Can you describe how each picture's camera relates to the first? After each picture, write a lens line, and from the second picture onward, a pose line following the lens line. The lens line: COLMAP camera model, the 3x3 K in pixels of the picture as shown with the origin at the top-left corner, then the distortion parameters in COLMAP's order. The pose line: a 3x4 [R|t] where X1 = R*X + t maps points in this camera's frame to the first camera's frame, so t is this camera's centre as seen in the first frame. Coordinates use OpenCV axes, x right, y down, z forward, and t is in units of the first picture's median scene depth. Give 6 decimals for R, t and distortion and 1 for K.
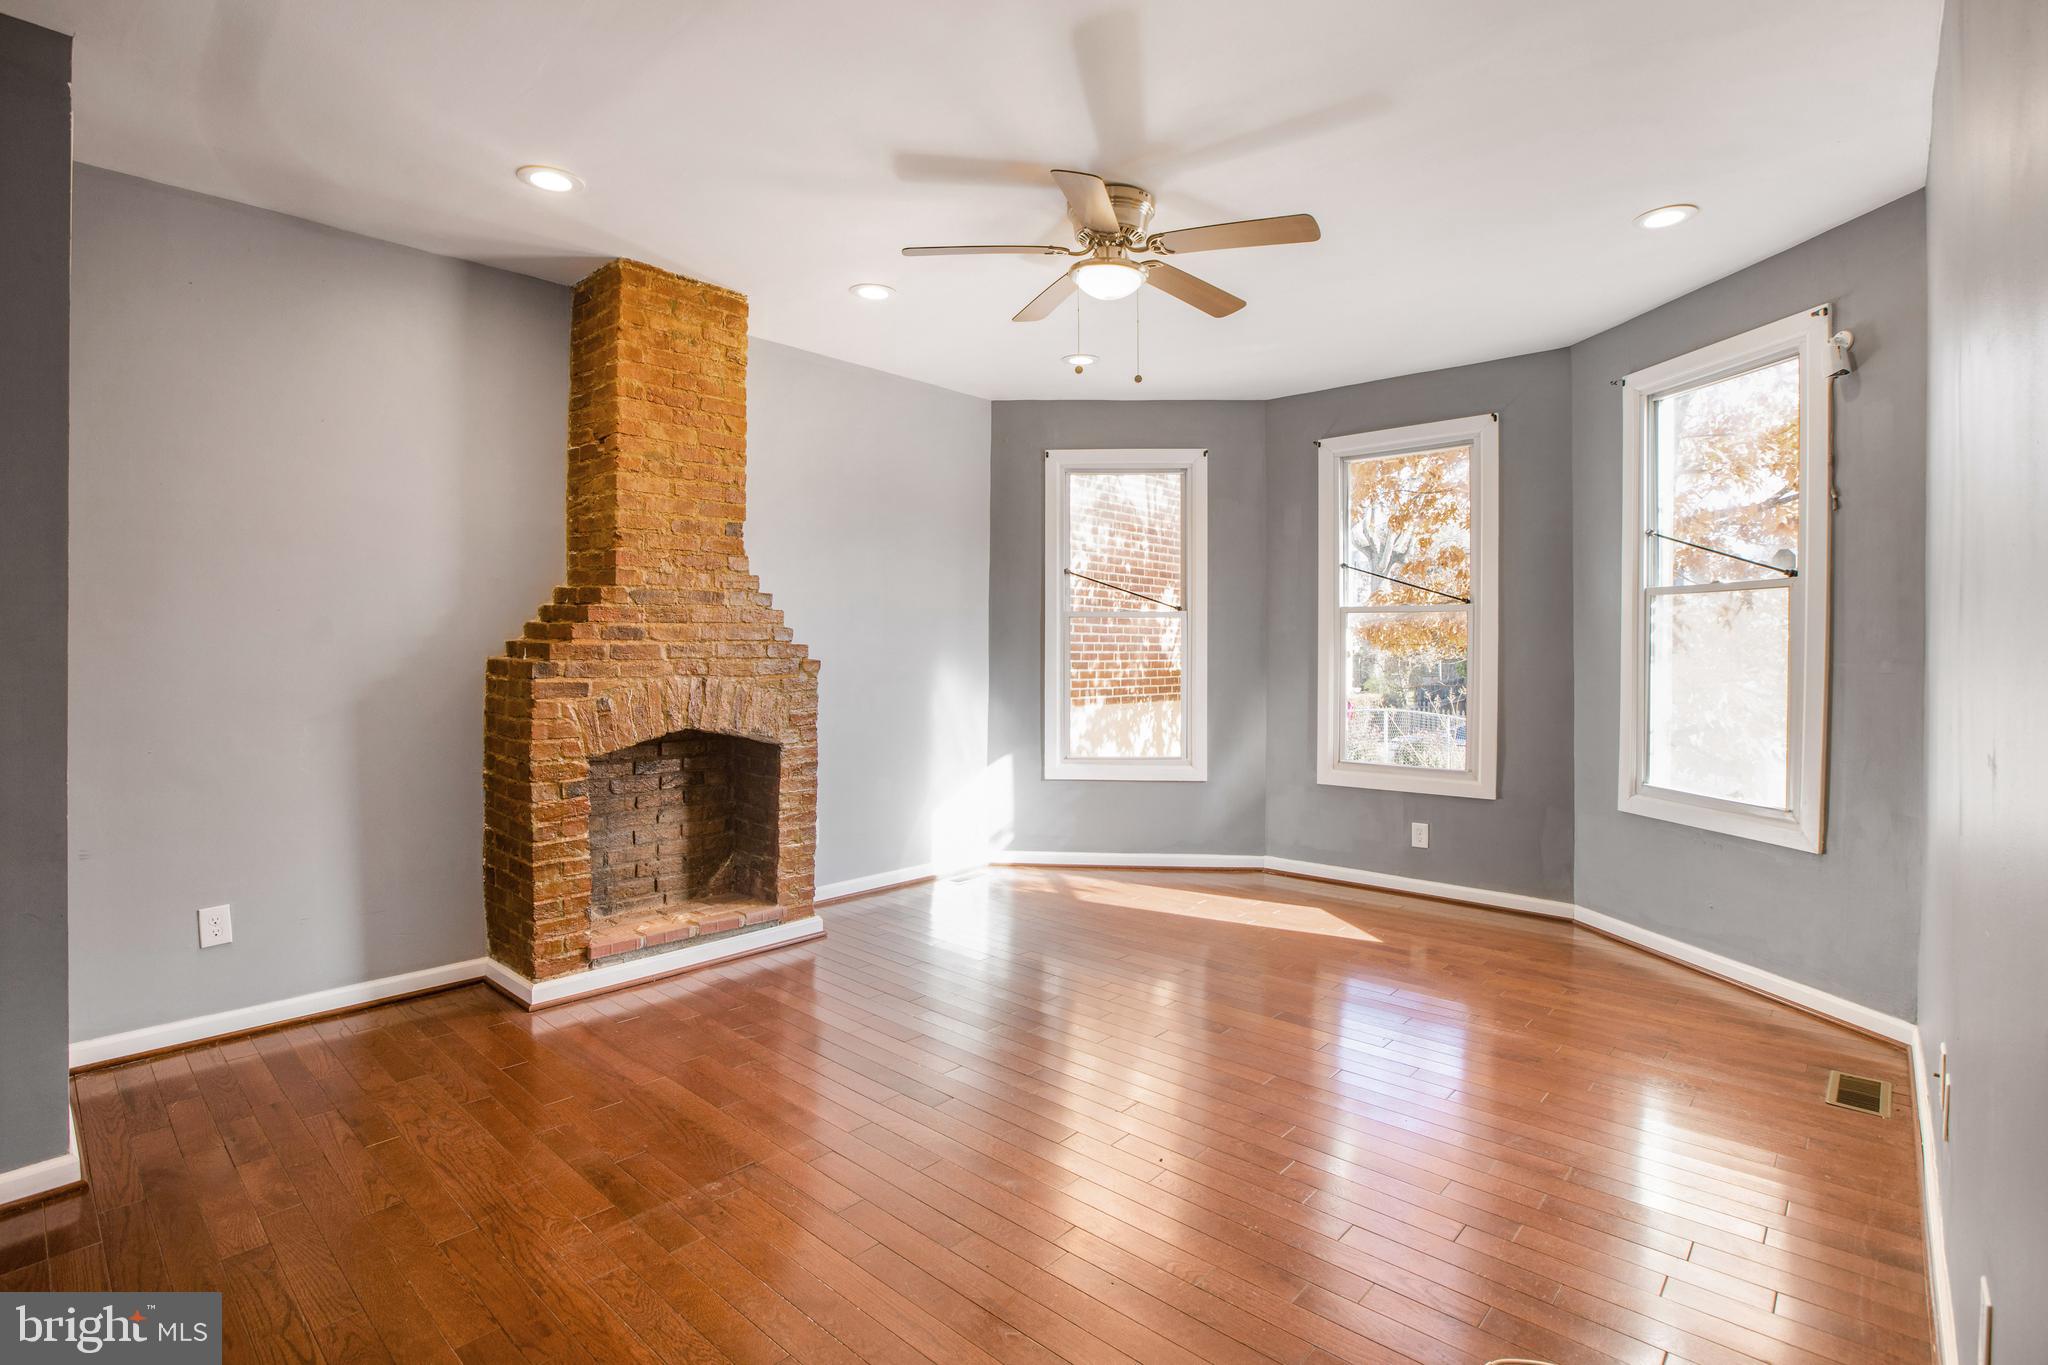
lens RADIAL K [[984.3, 0, 992.7], [0, 984.3, 655.6], [0, 0, 1]] dist [-0.047890, 0.008120]
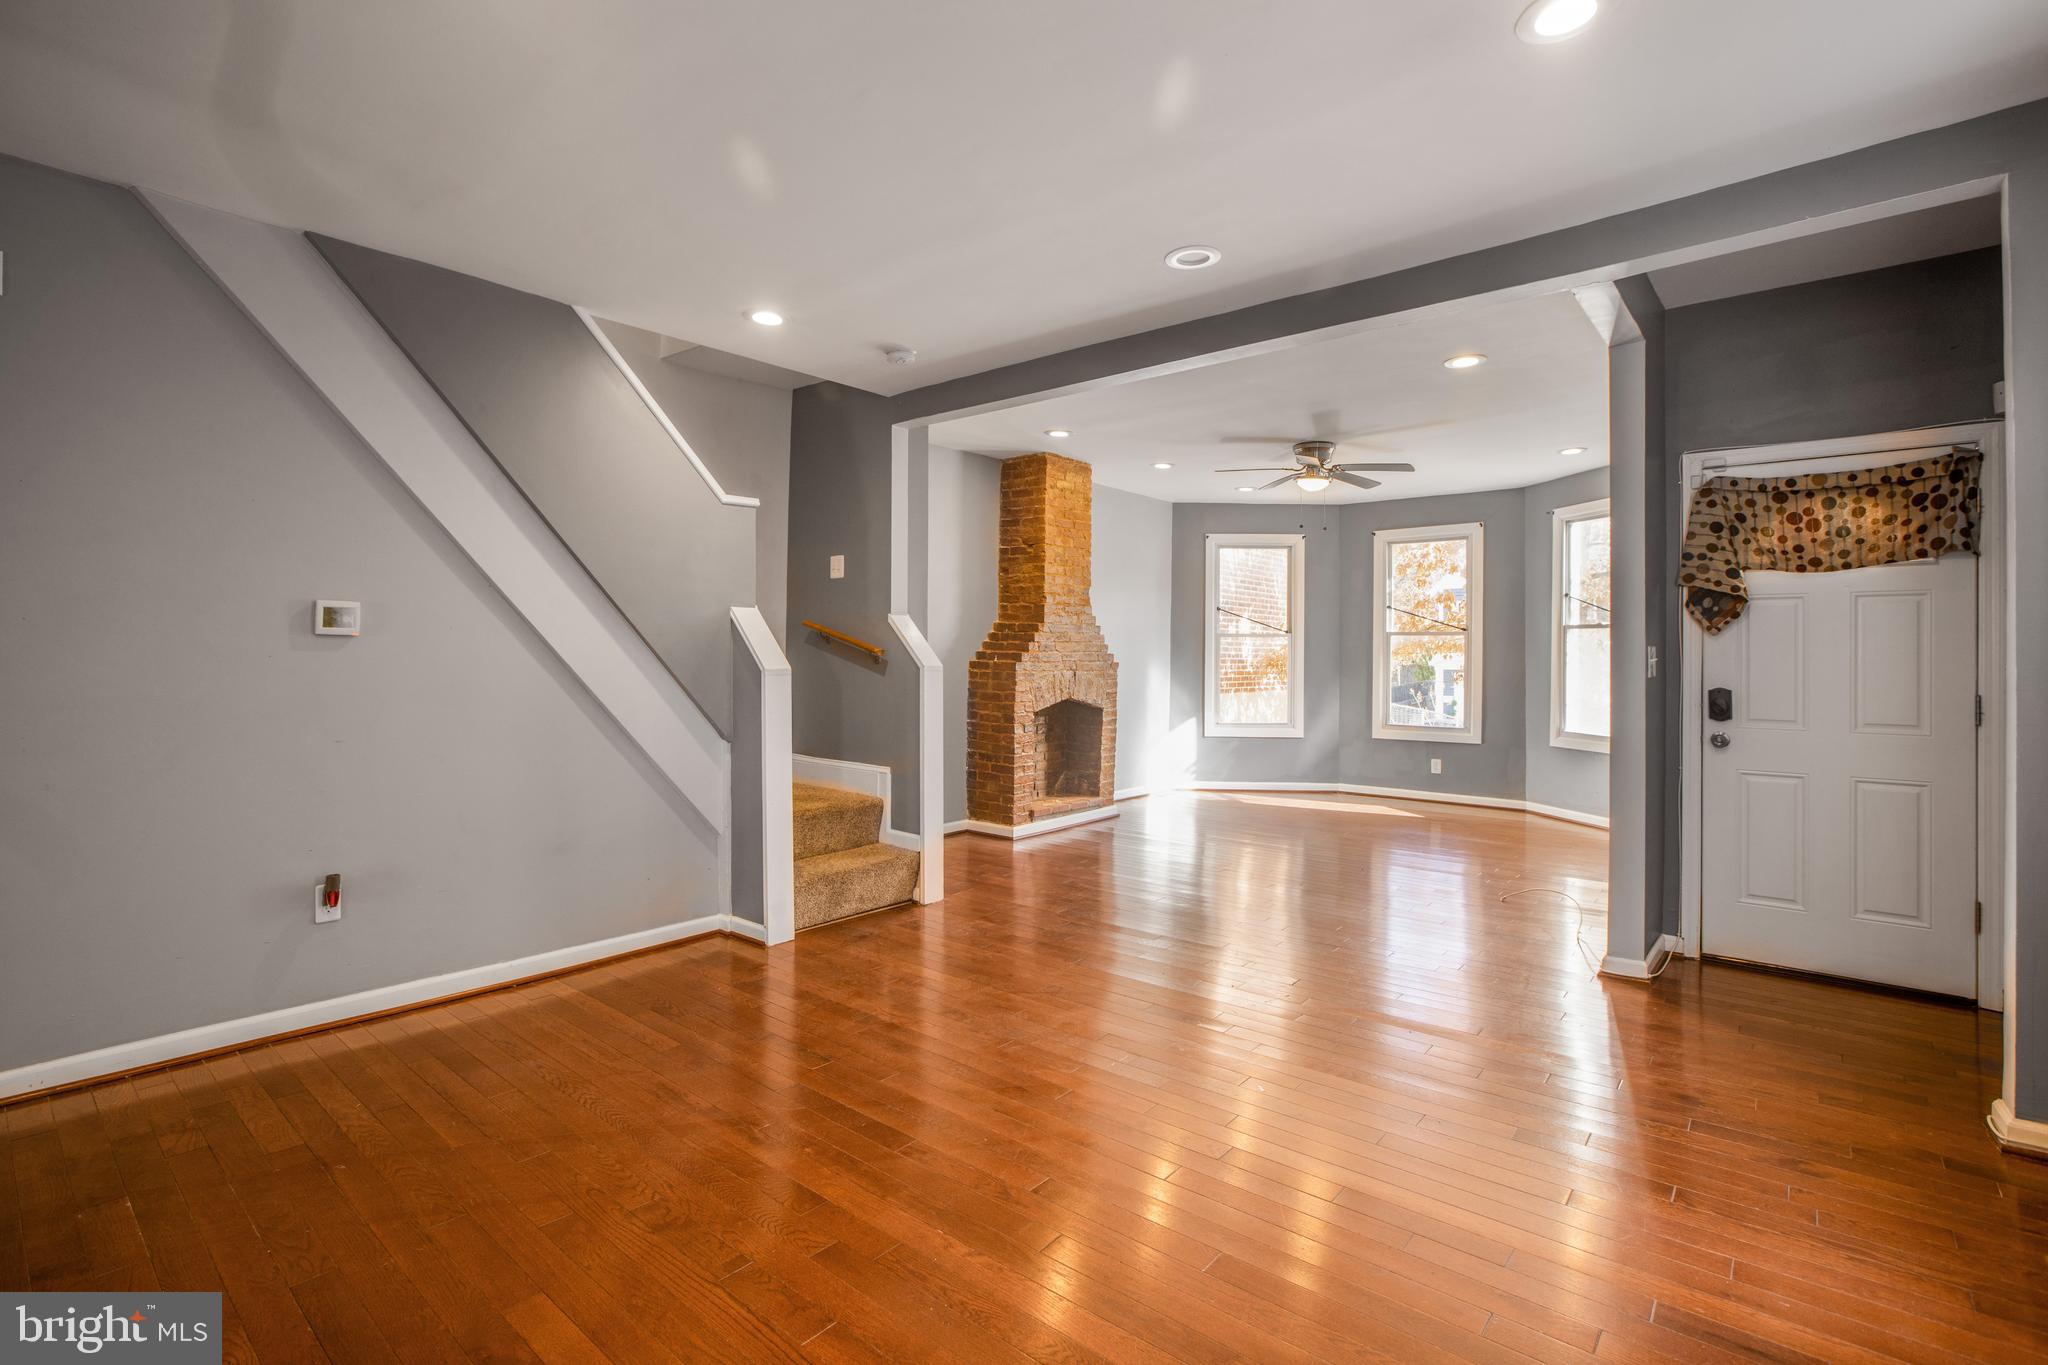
lens RADIAL K [[944.8, 0, 1012.7], [0, 944.8, 653.3], [0, 0, 1]] dist [-0.041203, 0.022706]
pose [[0.998934, 0.004039, 0.045985, -0.455513], [-0.003665, 0.999960, -0.008219, 0.003174], [-0.046017, 0.008041, 0.998908, -0.730181]]
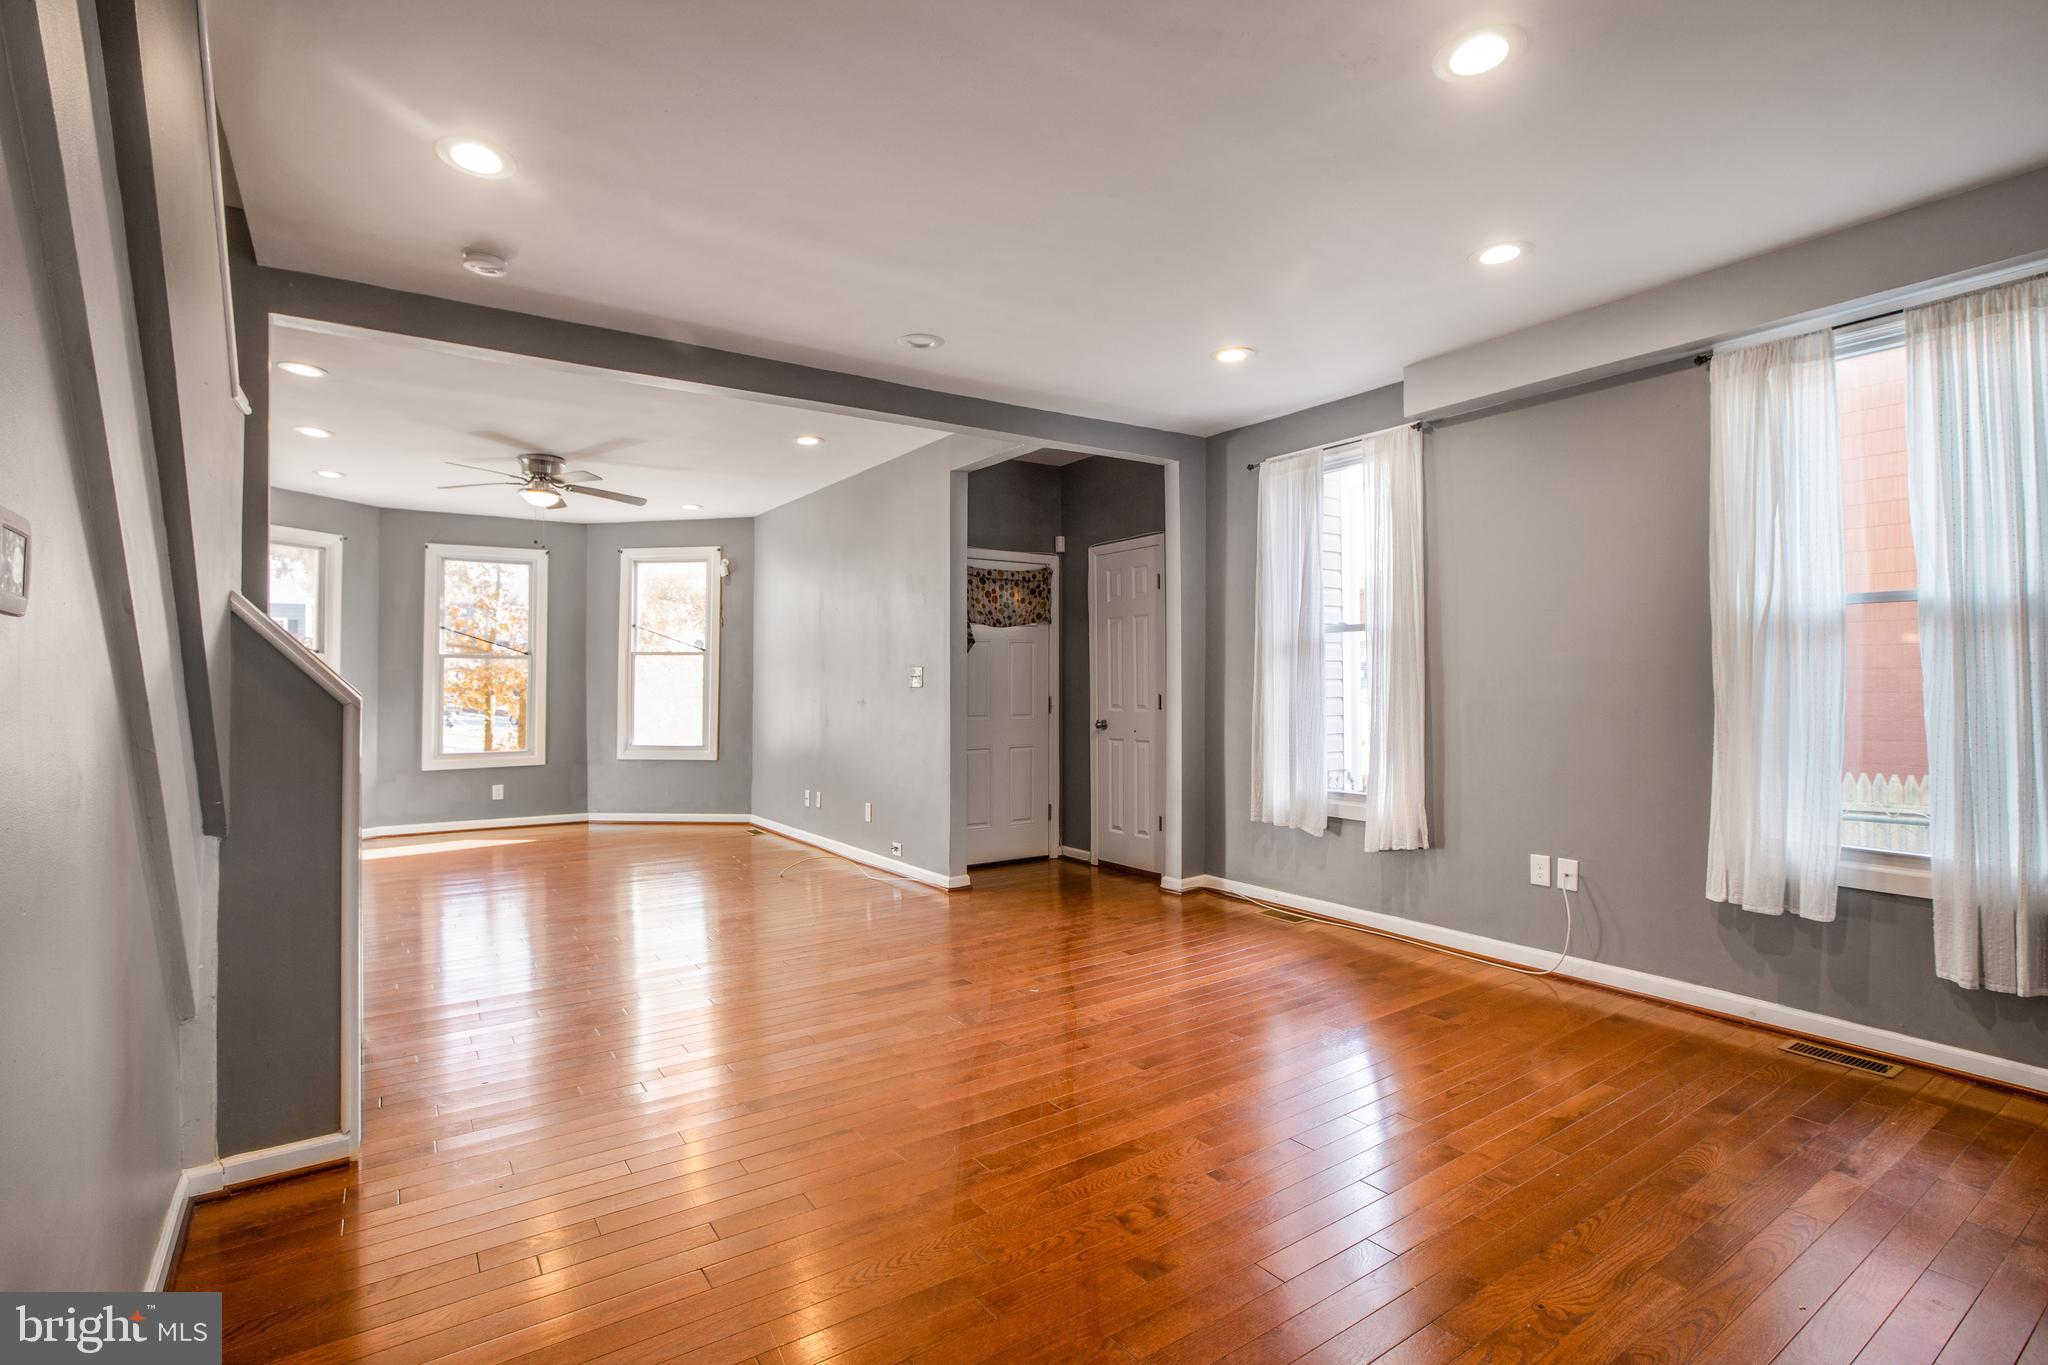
lens RADIAL K [[959.2, 0, 1015.8], [0, 959.2, 666.0], [0, 0, 1]] dist [-0.058068, 0.021814]
pose [[0.227026, 0.013277, 0.973798, -1.132614], [0.011434, 0.999802, -0.016297, 0.004791], [-0.973822, 0.014834, 0.226829, -0.286370]]
